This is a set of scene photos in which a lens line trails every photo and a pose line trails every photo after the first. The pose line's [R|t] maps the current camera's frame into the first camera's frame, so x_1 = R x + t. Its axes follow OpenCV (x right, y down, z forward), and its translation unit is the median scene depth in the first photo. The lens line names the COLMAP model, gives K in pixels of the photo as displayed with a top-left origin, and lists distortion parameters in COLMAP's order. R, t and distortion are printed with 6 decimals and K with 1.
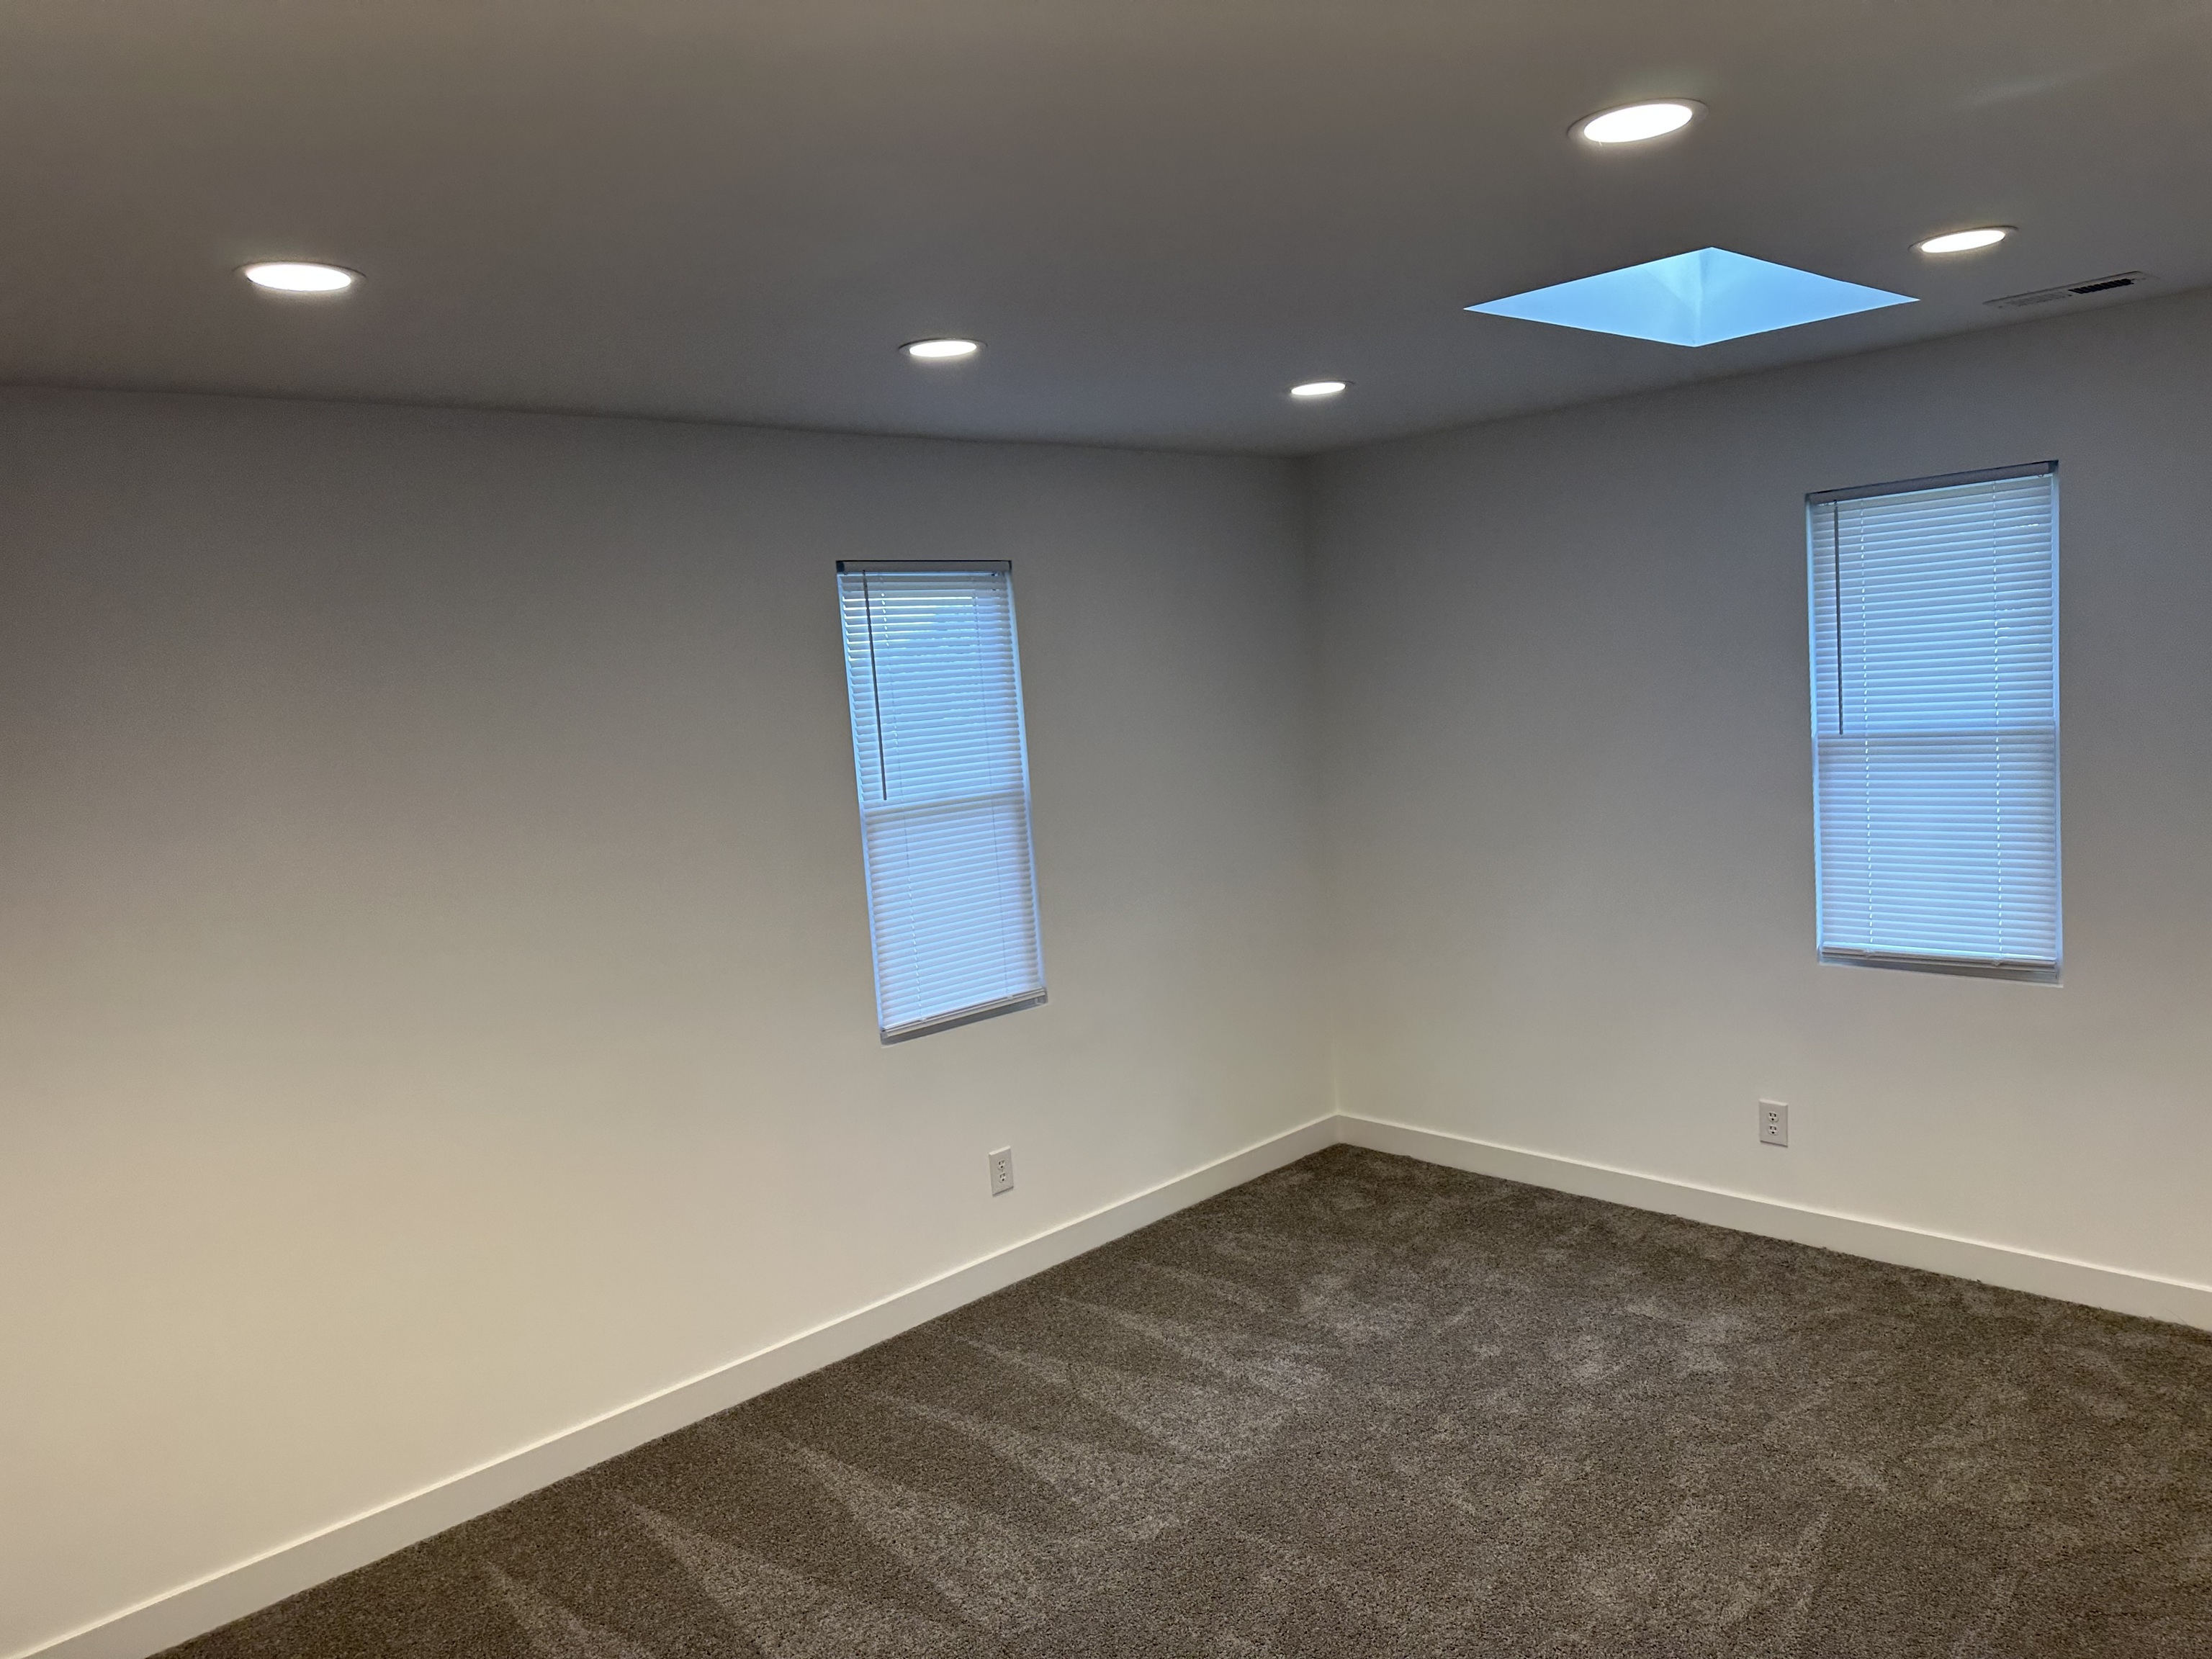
lens RADIAL K [[1553.7, 0, 1090.4], [0, 1553.7, 828.4], [0, 0, 1]] dist [0.114873, -0.183112]
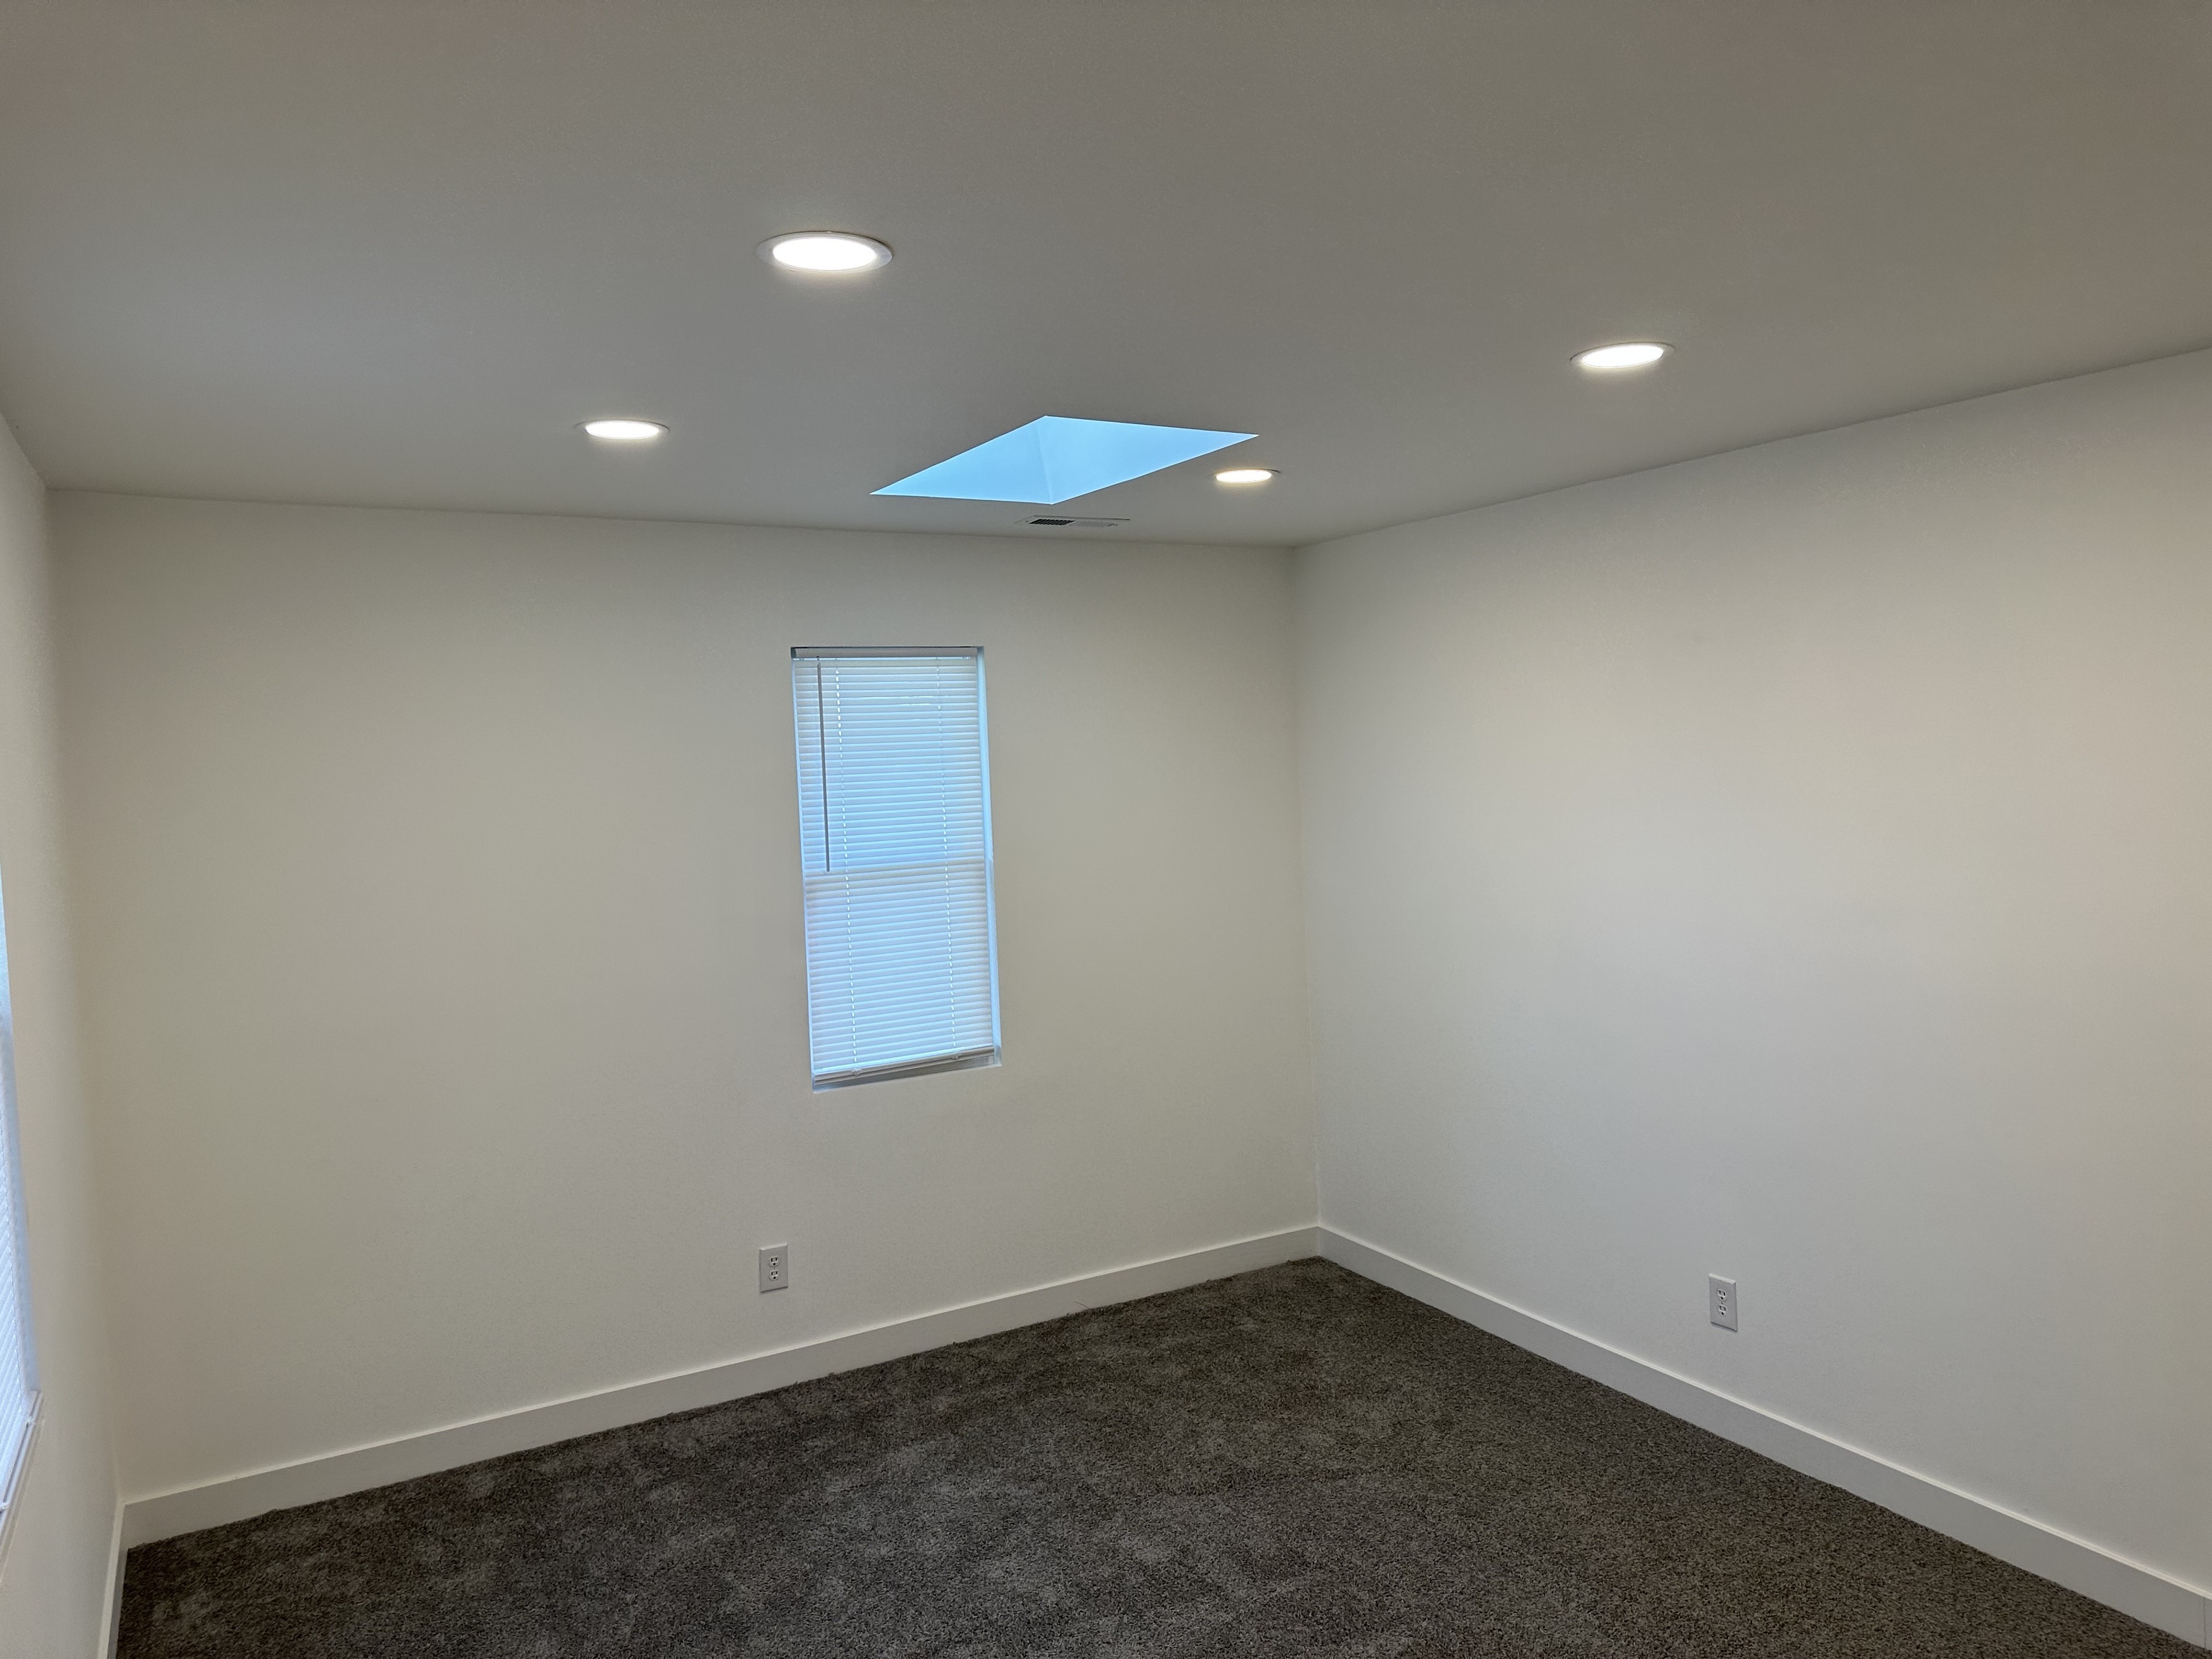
lens RADIAL K [[1553.9, 0, 1109.3], [0, 1553.9, 780.5], [0, 0, 1]] dist [0.004526, -0.001852]
pose [[0.229803, 0.046946, 0.972104, -0.512436], [0.123943, 0.989291, -0.077076, -0.015516], [-0.965313, 0.138198, 0.221524, 0.571453]]
